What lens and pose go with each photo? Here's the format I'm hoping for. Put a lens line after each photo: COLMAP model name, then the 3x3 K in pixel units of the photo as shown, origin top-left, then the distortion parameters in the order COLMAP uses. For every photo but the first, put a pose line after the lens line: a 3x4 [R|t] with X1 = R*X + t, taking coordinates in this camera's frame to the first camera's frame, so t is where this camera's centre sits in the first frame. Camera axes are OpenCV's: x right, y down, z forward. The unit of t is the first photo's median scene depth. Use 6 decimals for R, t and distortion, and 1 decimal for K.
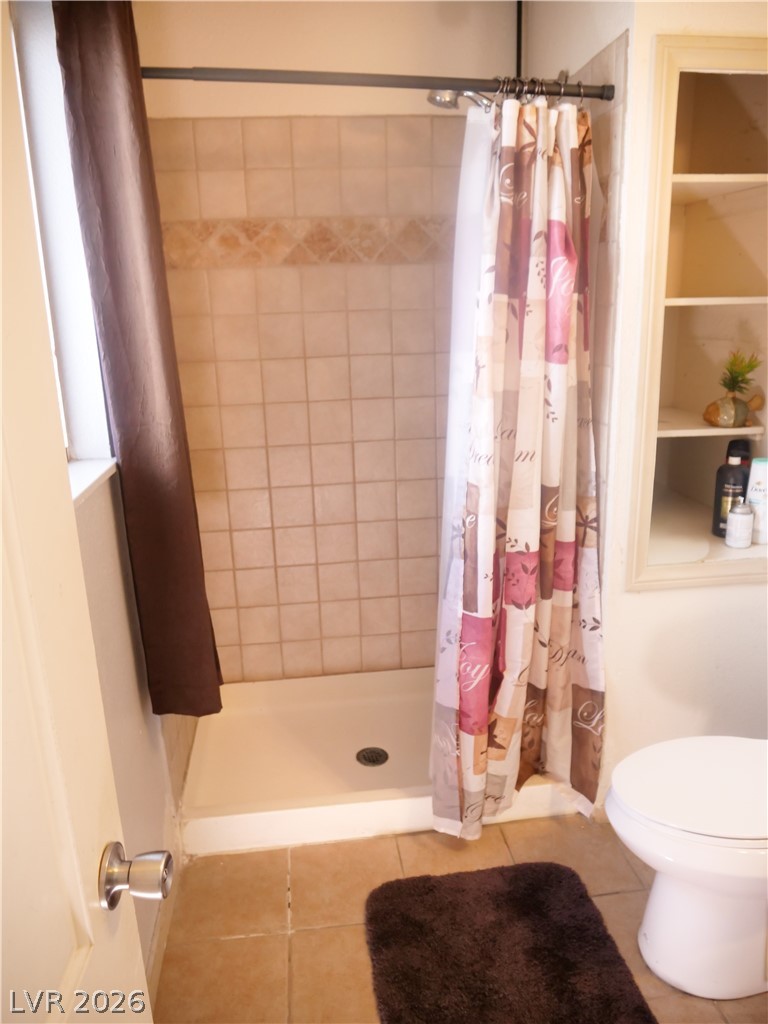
lens RADIAL K [[754.0, 0, 384.0], [0, 754.0, 512.0], [0, 0, 1]] dist [-0.044777, 0.015766]
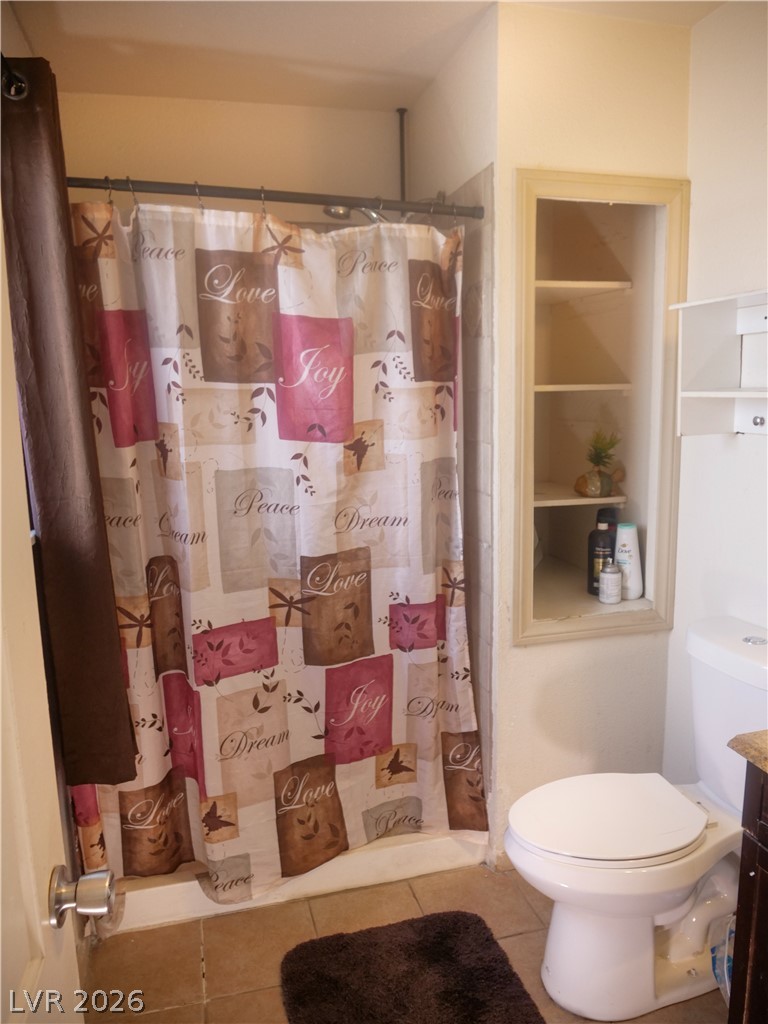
lens RADIAL K [[754.0, 0, 384.0], [0, 754.0, 512.0], [0, 0, 1]] dist [-0.044777, 0.015766]
pose [[0.990333, -0.015306, 0.137862, -0.014855], [0.030527, 0.993575, -0.108981, 0.025691], [-0.135308, 0.112136, 0.984438, -0.080763]]
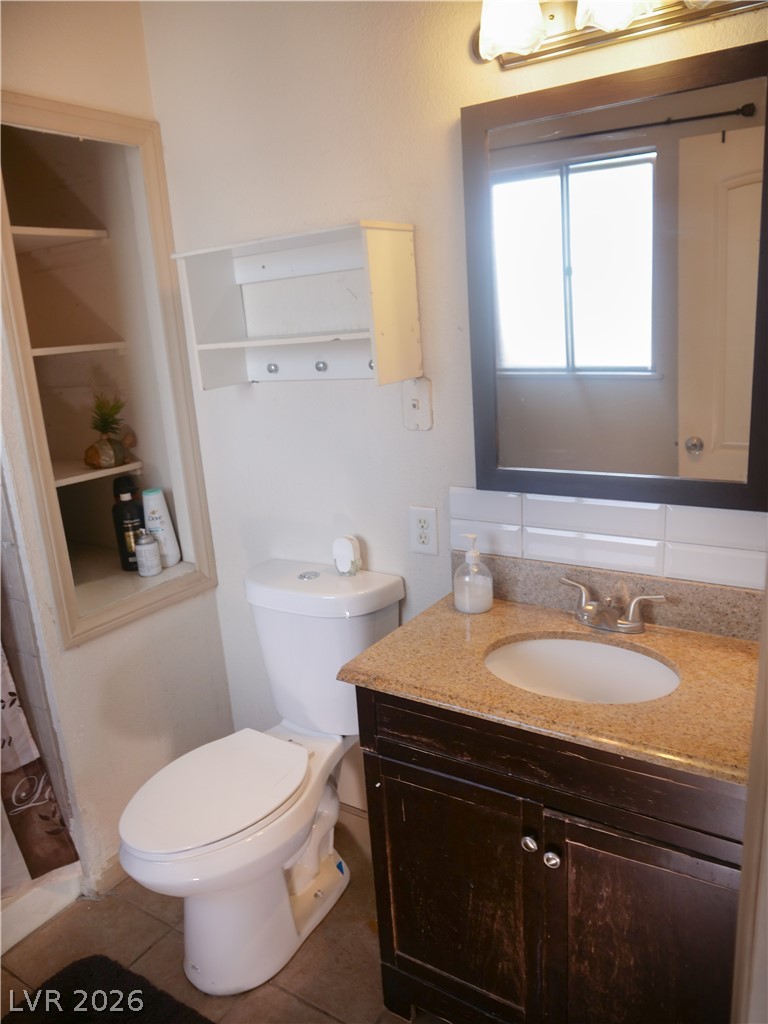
lens RADIAL K [[754.0, 0, 384.0], [0, 754.0, 512.0], [0, 0, 1]] dist [-0.044777, 0.015766]
pose [[0.646599, -0.205351, 0.734671, -0.082496], [0.255502, 0.965757, 0.045070, -0.003400], [-0.718769, 0.158568, 0.676925, 0.032941]]
